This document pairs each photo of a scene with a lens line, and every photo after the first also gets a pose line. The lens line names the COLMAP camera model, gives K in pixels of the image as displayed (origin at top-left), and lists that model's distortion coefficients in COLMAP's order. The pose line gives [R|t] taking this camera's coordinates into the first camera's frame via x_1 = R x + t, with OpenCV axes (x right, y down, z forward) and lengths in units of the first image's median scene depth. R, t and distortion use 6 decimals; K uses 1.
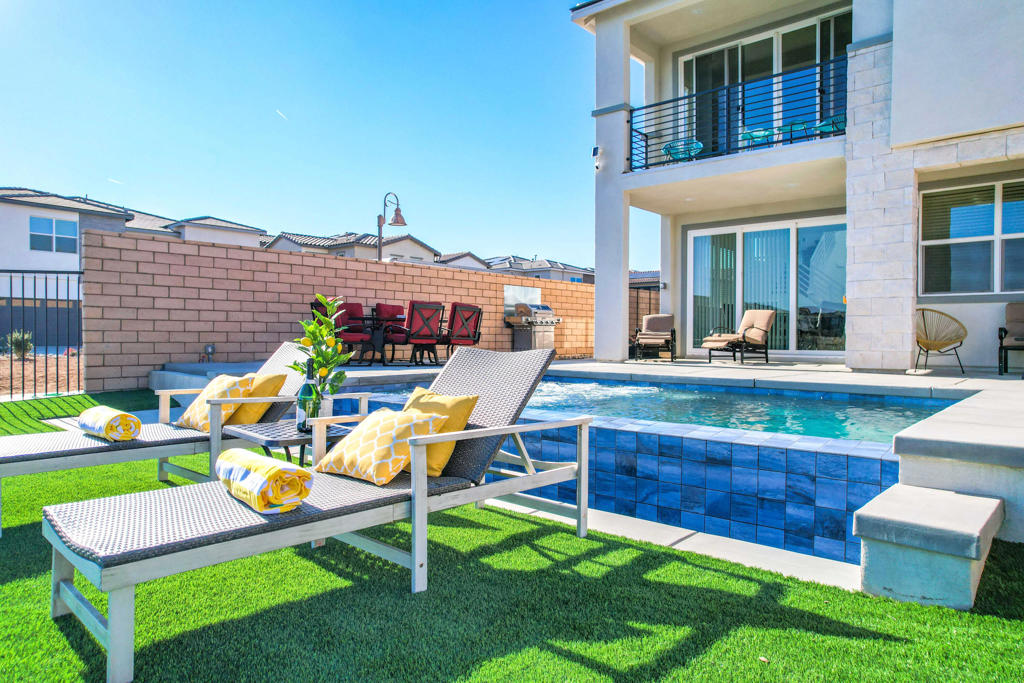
lens RADIAL K [[655.9, 0, 510.9], [0, 655.9, 343.6], [0, 0, 1]] dist [-0.076811, 0.069002]
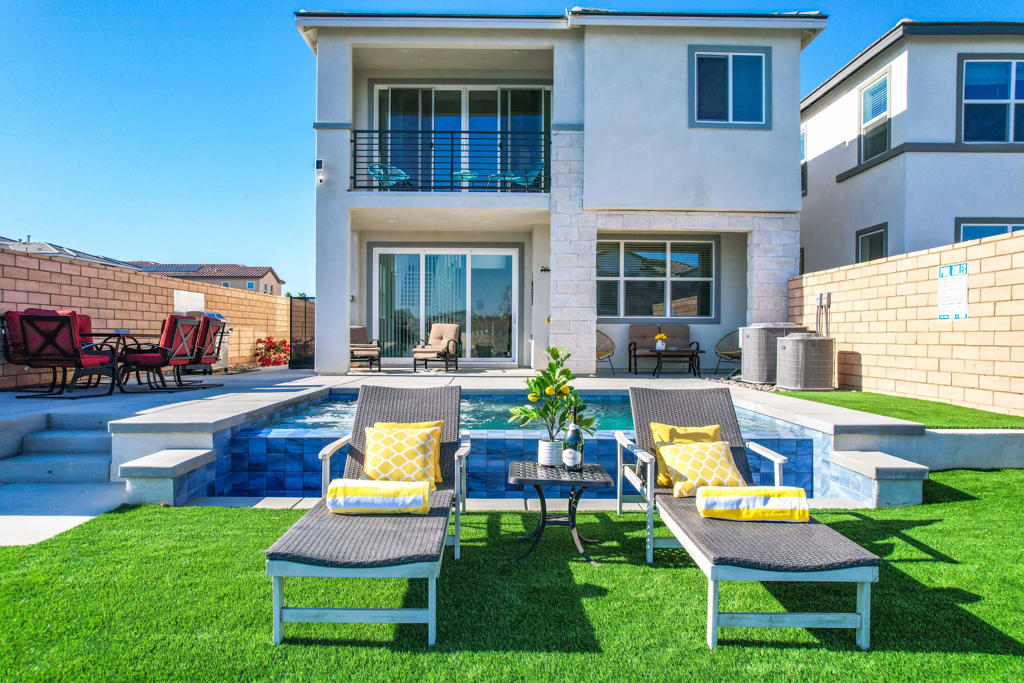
lens RADIAL K [[655.9, 0, 510.9], [0, 655.9, 343.6], [0, 0, 1]] dist [-0.076811, 0.069002]
pose [[0.737244, -0.011624, 0.675526, -0.389162], [0.007479, 0.999931, 0.009045, -0.032466], [-0.675585, -0.001616, 0.737280, 0.080157]]
